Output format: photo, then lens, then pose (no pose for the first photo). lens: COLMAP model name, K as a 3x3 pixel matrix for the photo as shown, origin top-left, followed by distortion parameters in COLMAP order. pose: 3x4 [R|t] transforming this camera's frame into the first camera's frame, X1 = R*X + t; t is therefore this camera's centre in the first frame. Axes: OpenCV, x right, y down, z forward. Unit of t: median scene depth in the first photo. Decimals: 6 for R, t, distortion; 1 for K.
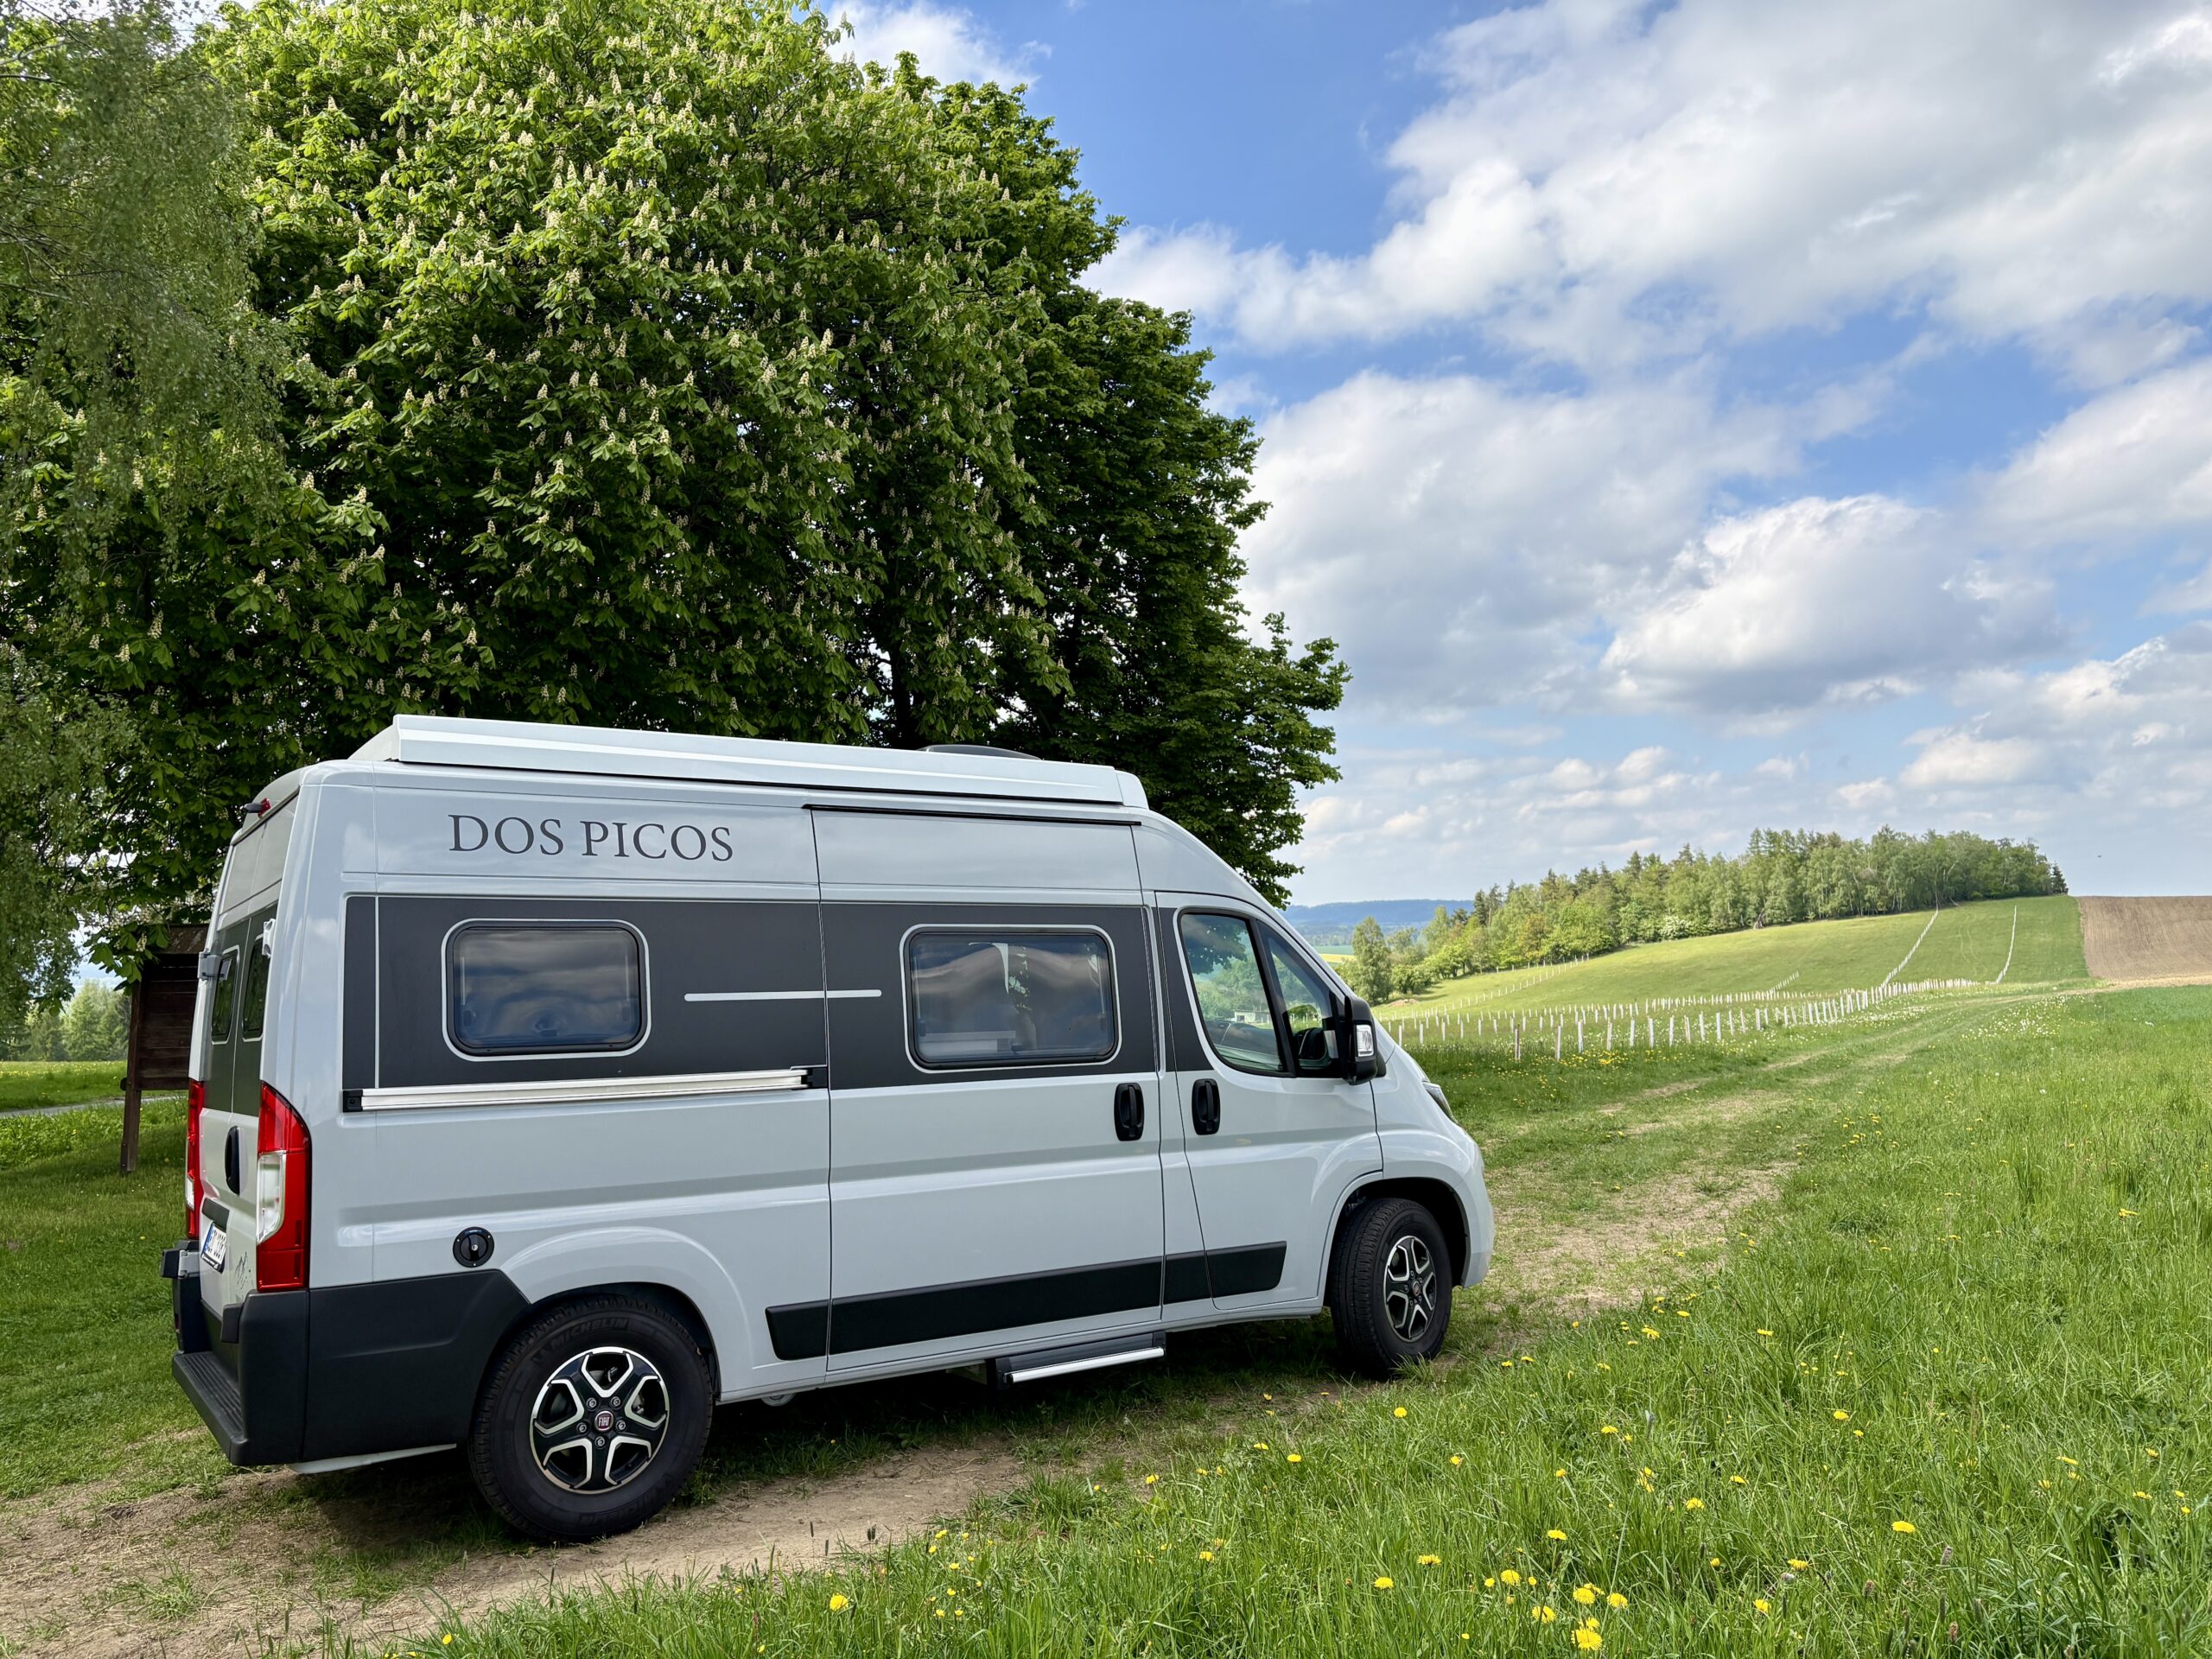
lens RADIAL K [[1700.1, 0, 1123.9], [0, 1700.1, 835.6], [0, 0, 1]] dist [0.039345, -0.054861]
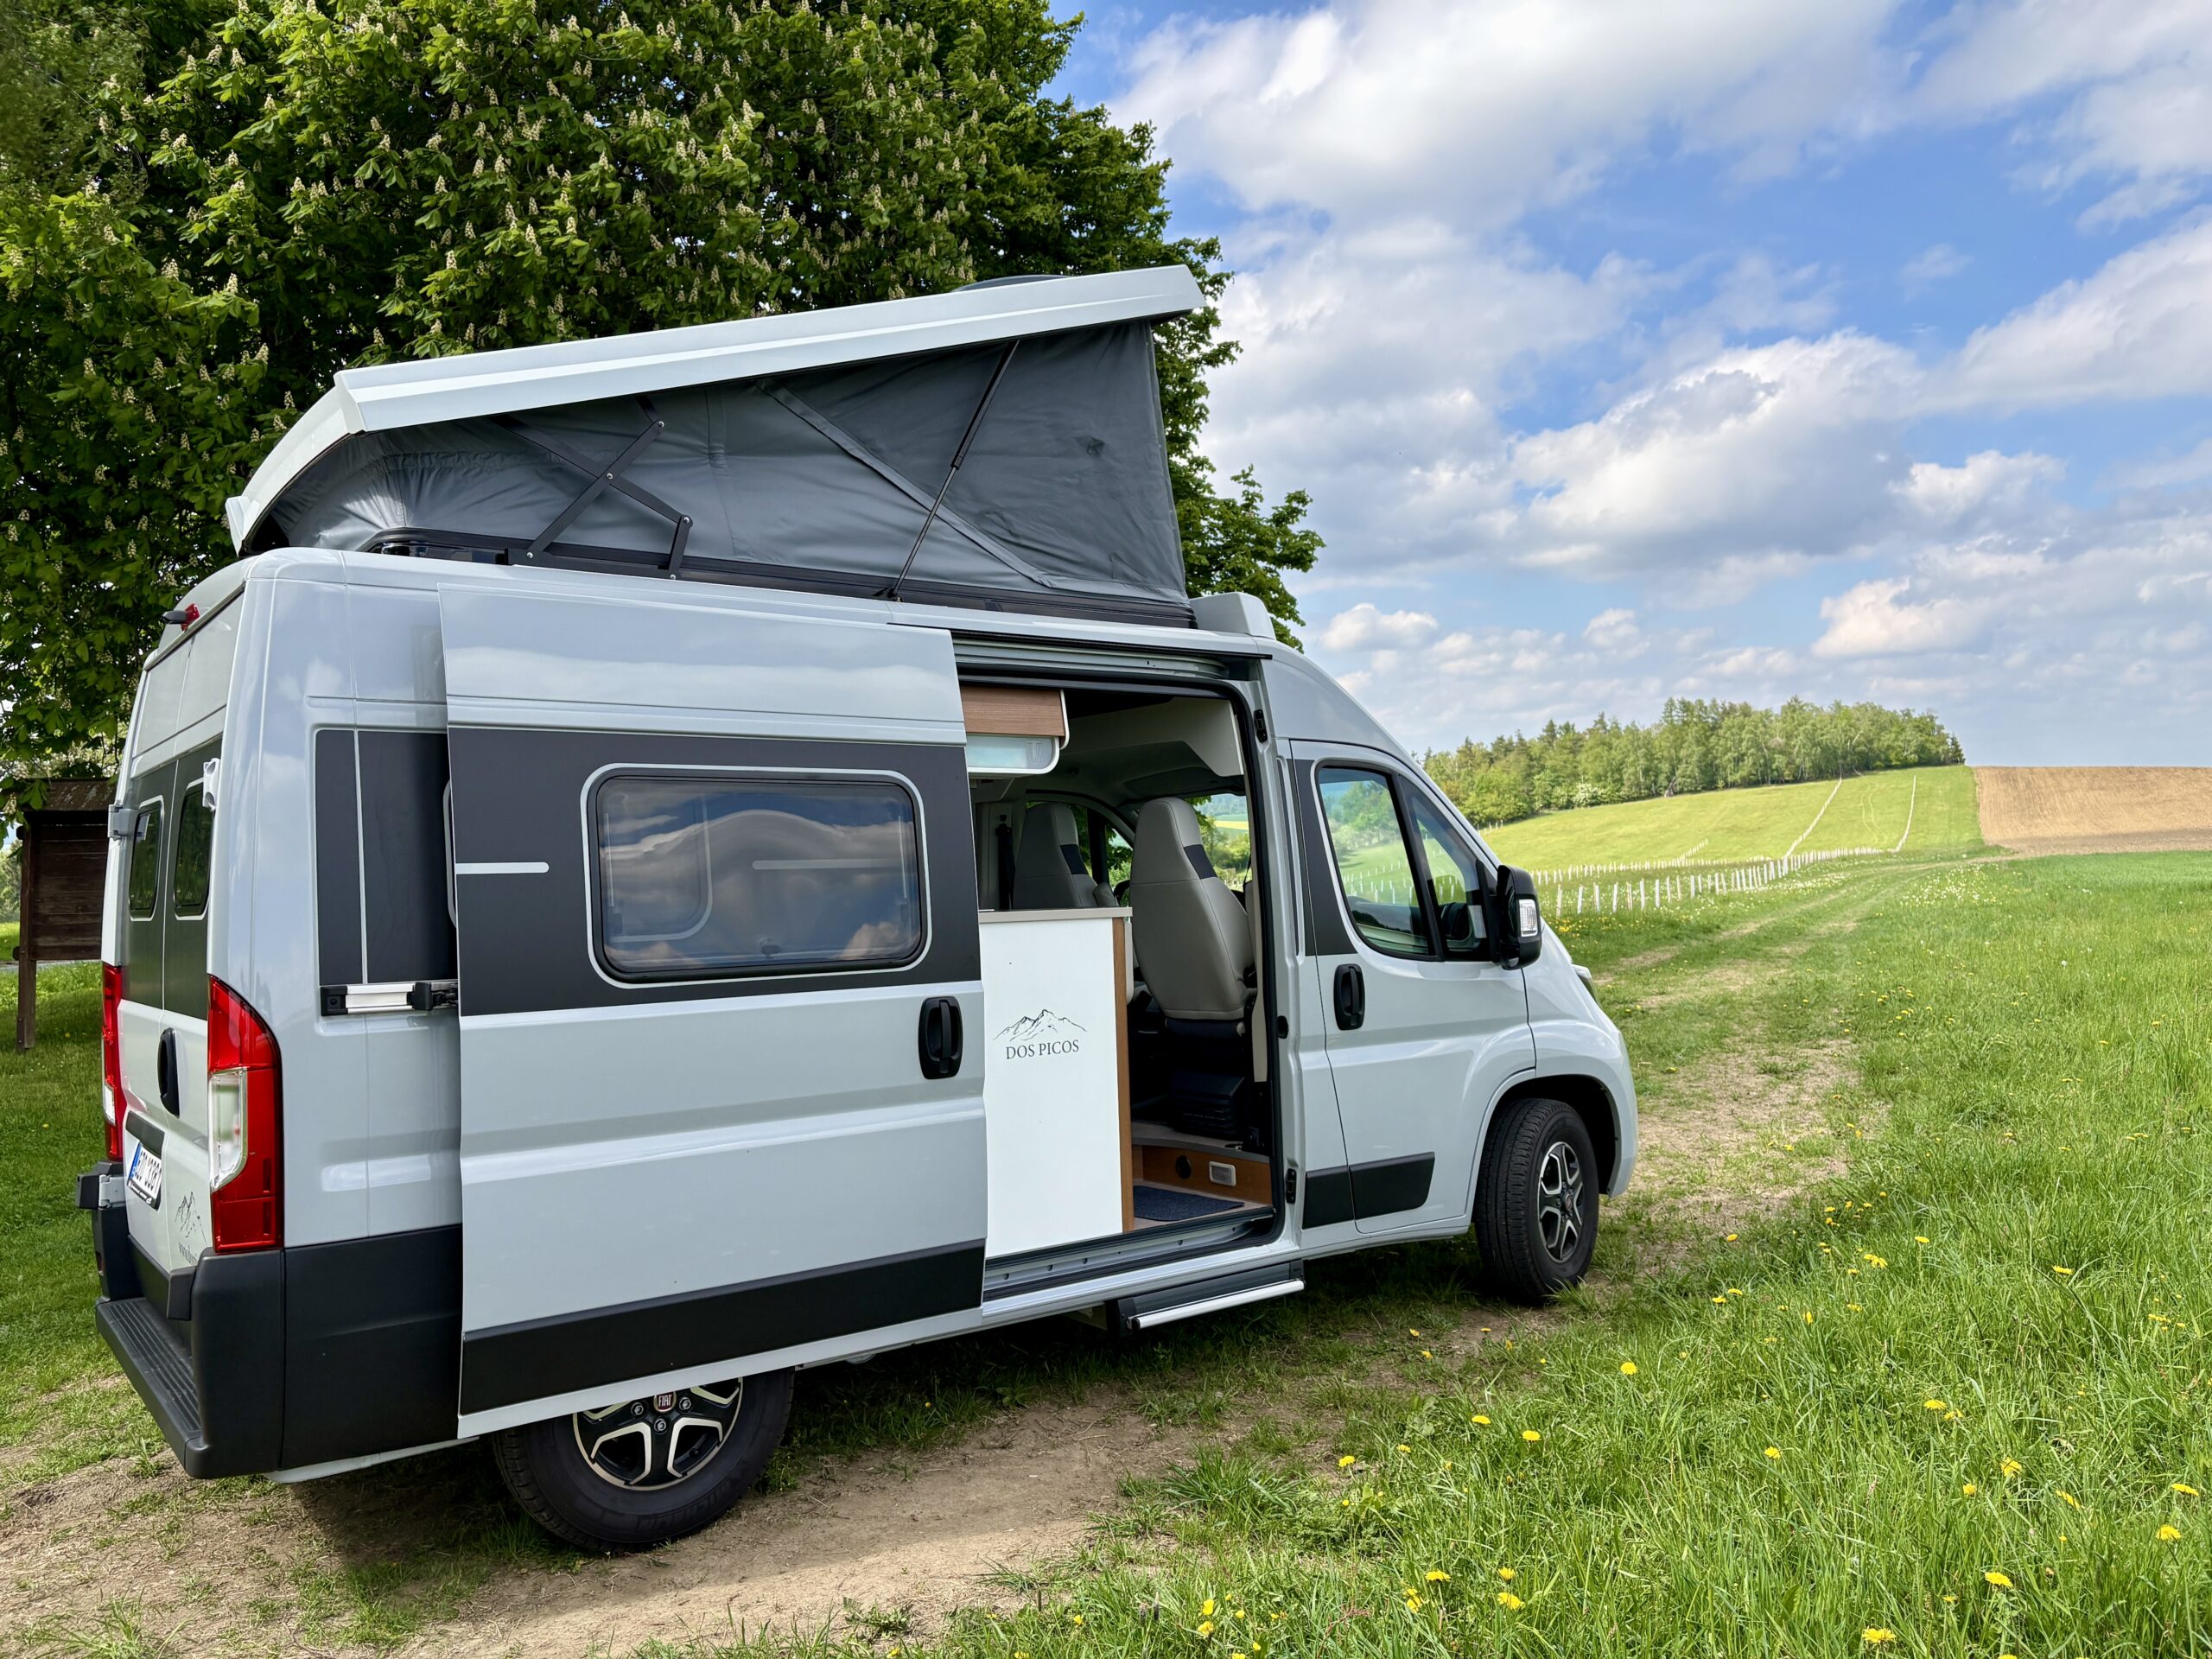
lens RADIAL K [[1700.1, 0, 1123.9], [0, 1700.1, 835.6], [0, 0, 1]] dist [0.039345, -0.054861]
pose [[0.998780, 0.004371, 0.049185, -0.092233], [-0.008242, 0.996858, 0.078779, 0.013381], [-0.048686, -0.079088, 0.995678, 0.156634]]
